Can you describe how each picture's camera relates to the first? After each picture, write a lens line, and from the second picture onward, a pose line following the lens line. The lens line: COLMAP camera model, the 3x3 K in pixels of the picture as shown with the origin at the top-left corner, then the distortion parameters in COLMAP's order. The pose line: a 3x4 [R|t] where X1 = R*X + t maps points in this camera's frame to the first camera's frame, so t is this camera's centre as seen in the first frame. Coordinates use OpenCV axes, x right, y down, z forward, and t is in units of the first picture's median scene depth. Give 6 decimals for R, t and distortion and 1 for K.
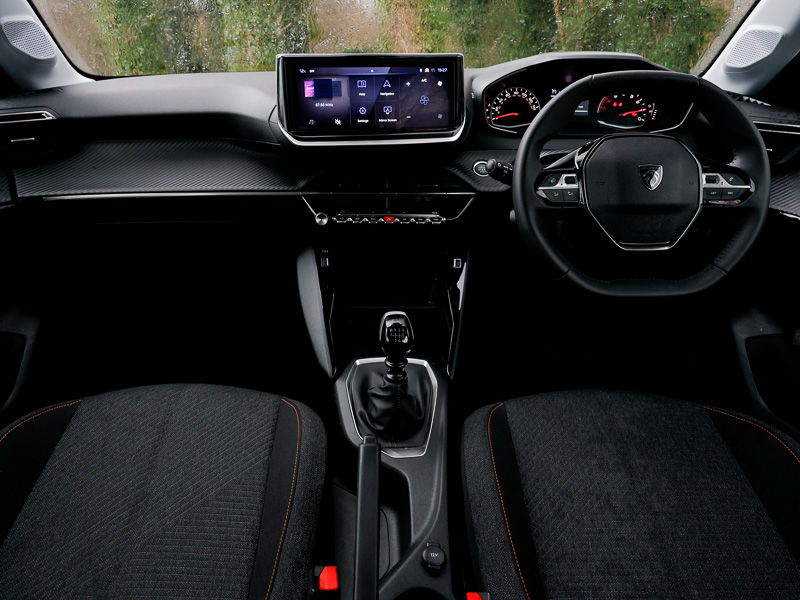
lens RADIAL K [[605.2, 0, 368.1], [0, 605.2, 297.8], [0, 0, 1]] dist [0.013746, -0.009425]
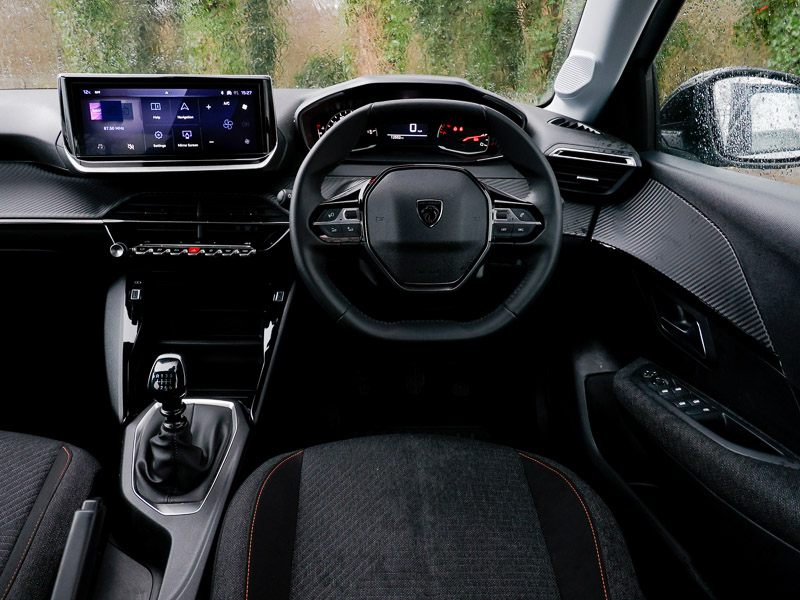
lens RADIAL K [[605.2, 0, 396.2], [0, 605.2, 291.1], [0, 0, 1]] dist [0.013746, -0.009425]
pose [[0.999669, 0.003280, 0.025530, 0.340259], [-0.002810, 0.999826, -0.018425, -0.053632], [-0.025586, 0.018348, 0.999504, 0.064607]]
